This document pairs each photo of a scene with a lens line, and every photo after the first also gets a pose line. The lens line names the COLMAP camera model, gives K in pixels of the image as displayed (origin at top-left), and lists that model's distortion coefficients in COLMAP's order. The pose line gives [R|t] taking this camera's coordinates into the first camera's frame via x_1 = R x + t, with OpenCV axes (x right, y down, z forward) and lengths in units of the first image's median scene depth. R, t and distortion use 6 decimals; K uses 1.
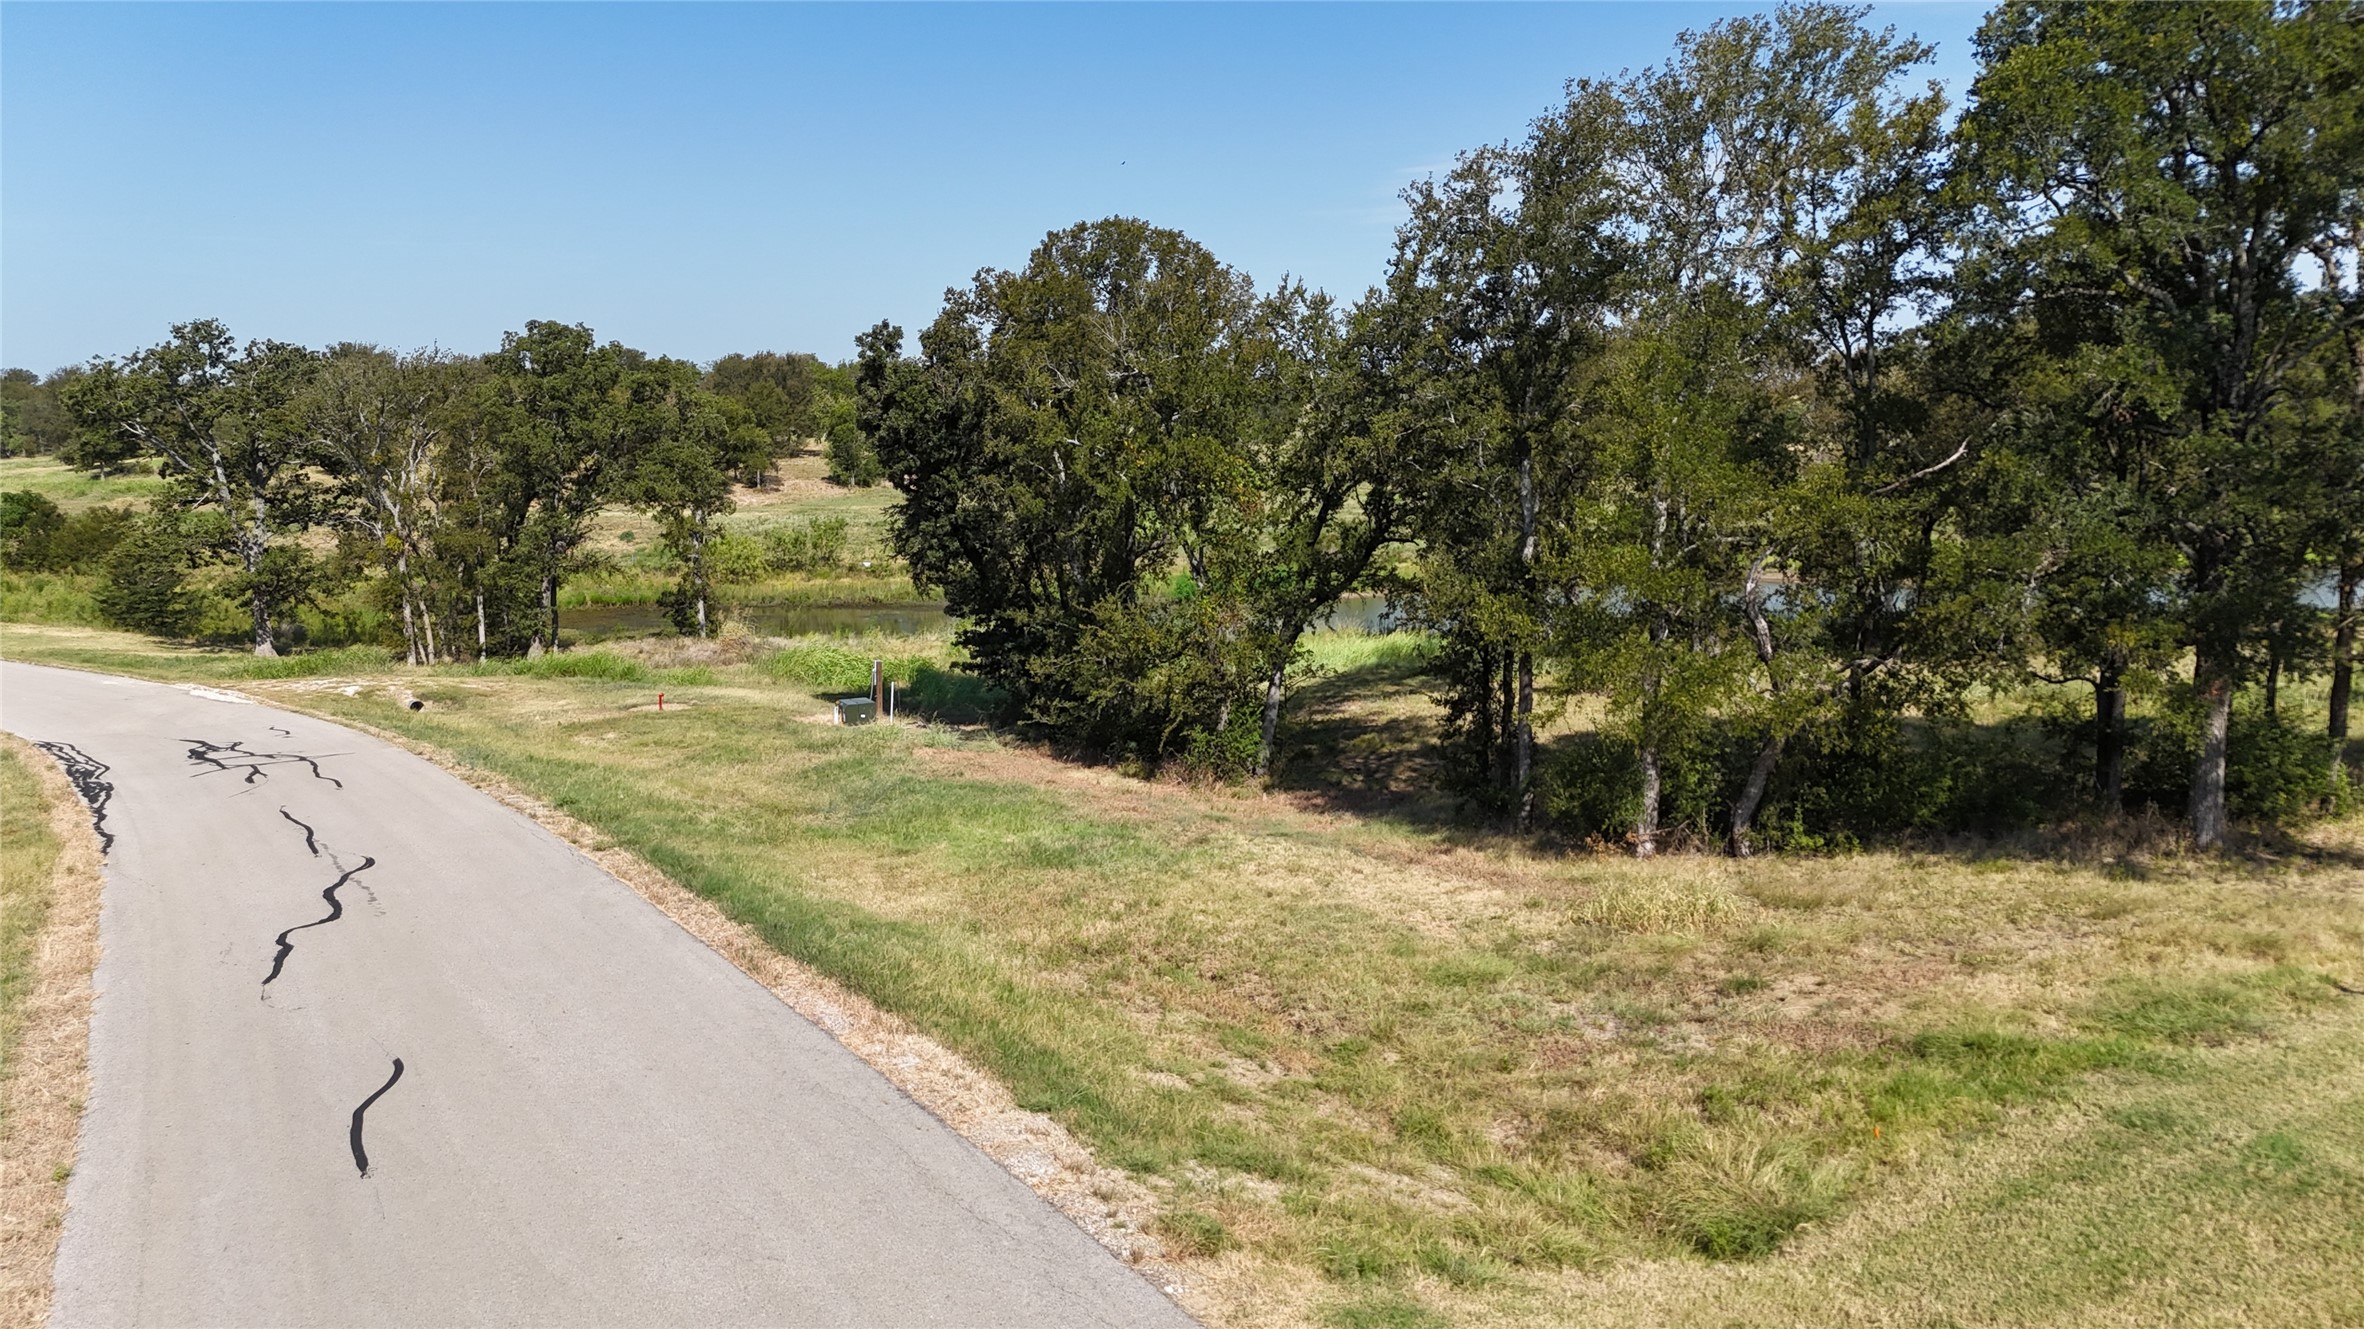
lens RADIAL K [[1775.4, 0, 1182.0], [0, 1775.4, 664.5], [0, 0, 1]] dist [0.117916, -0.132075]
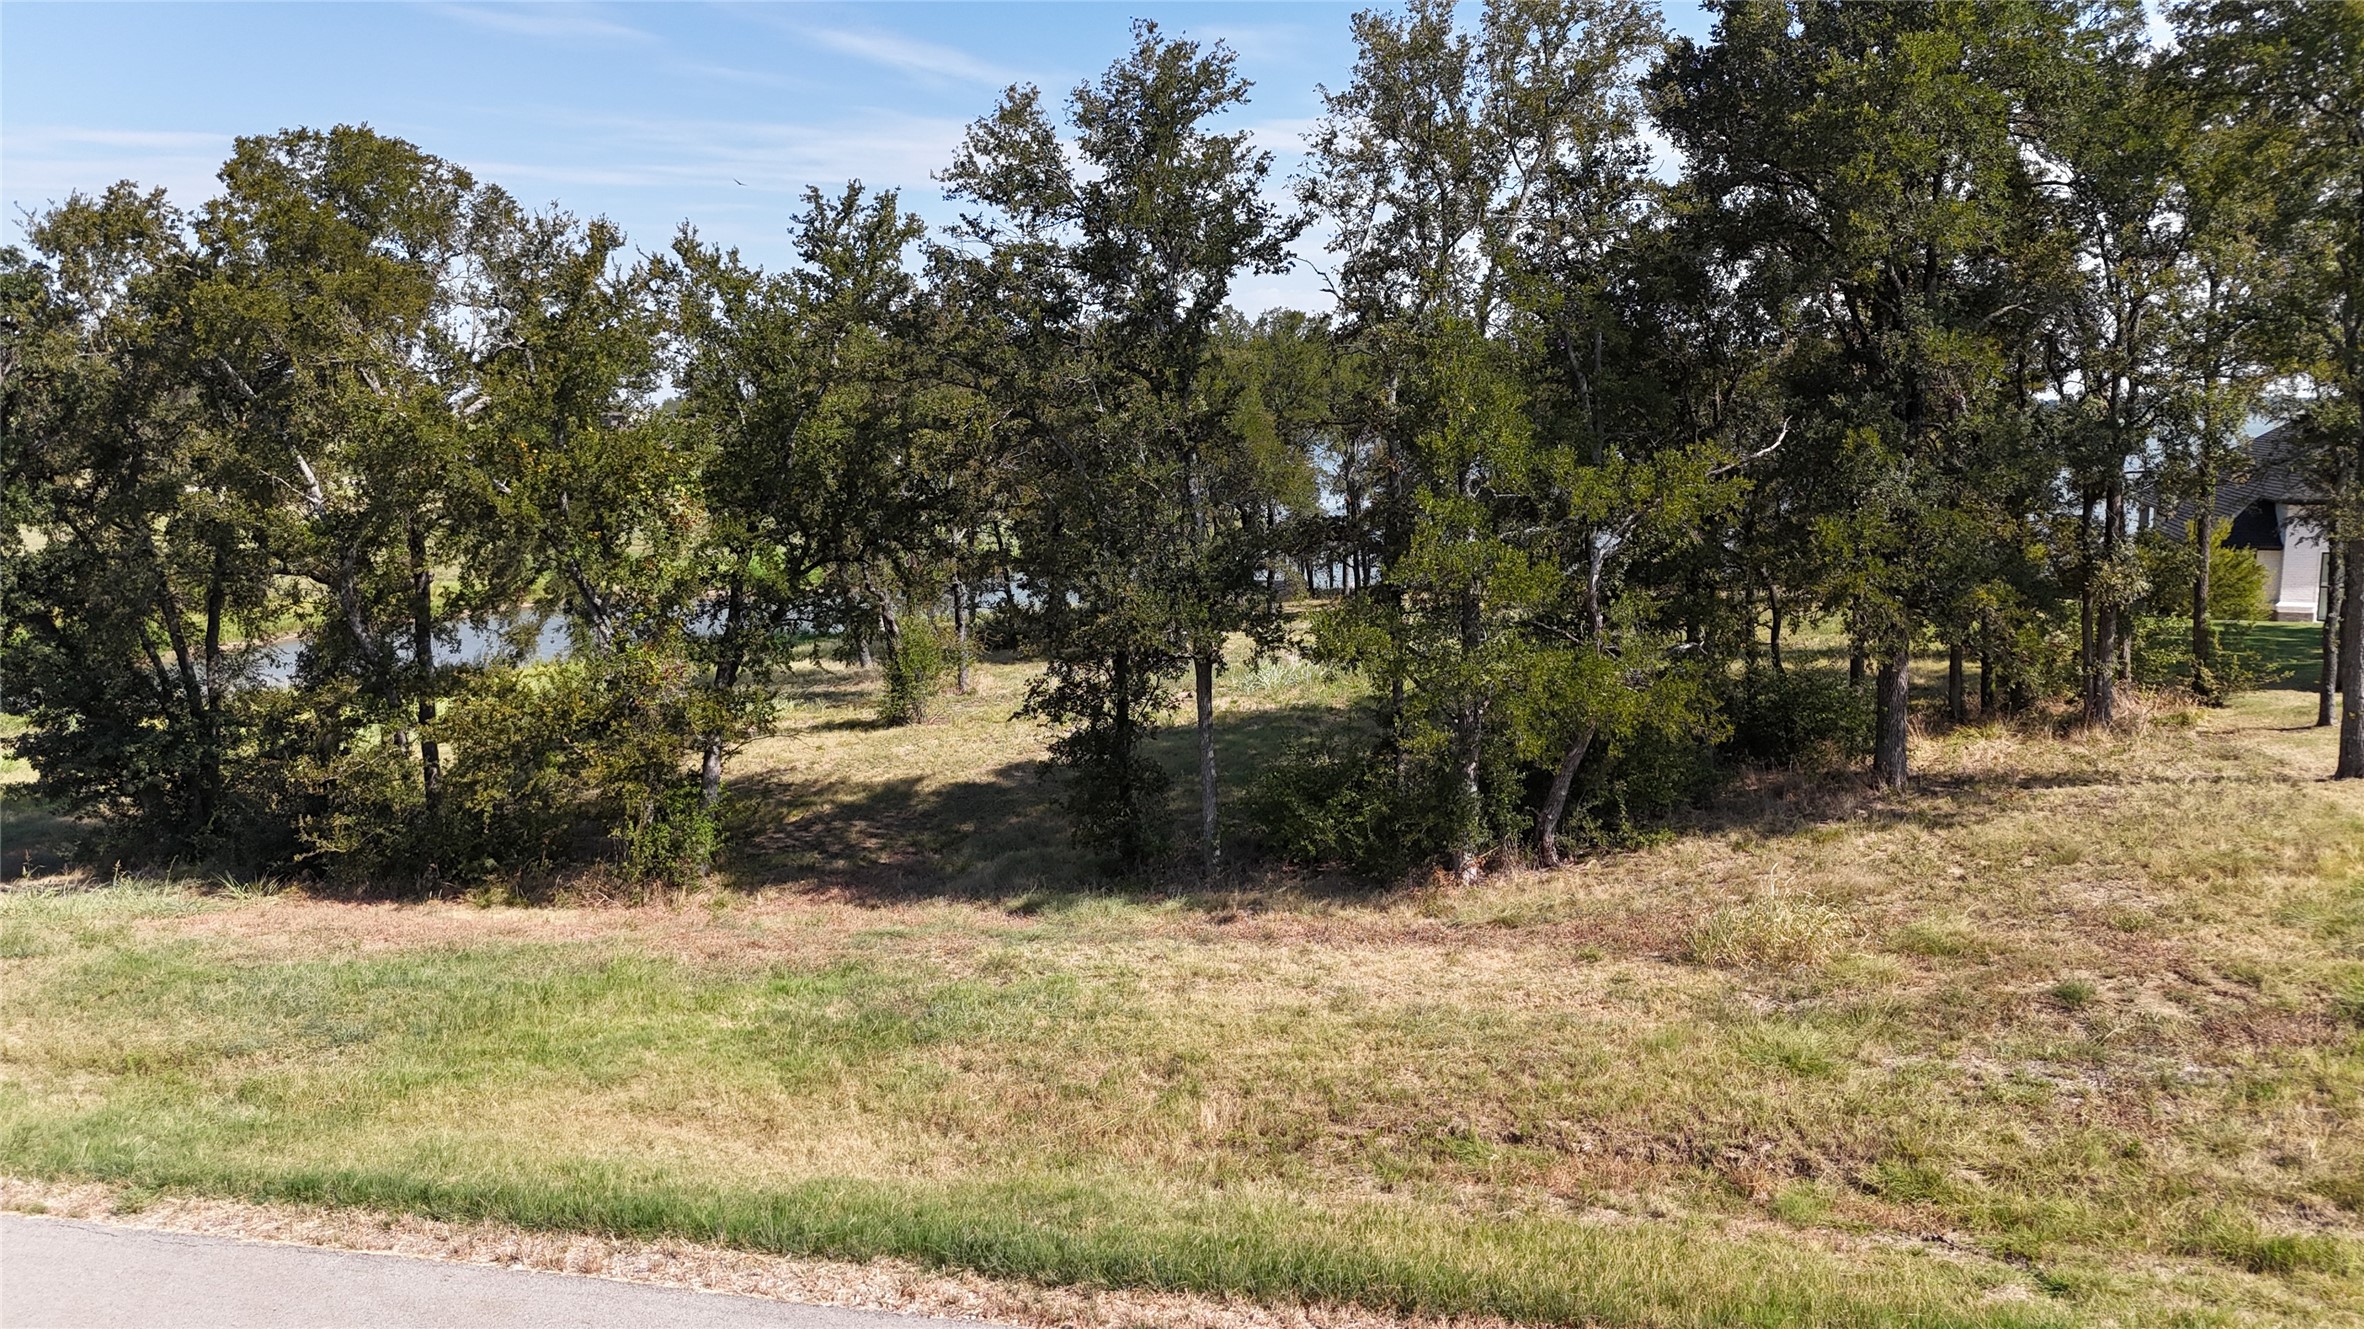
lens RADIAL K [[1775.4, 0, 1182.0], [0, 1775.4, 664.5], [0, 0, 1]] dist [0.117916, -0.132075]
pose [[0.762680, -0.073980, 0.642531, -0.356154], [0.090734, 0.995851, 0.006960, -0.018598], [-0.640380, 0.052991, 0.766228, 0.331176]]
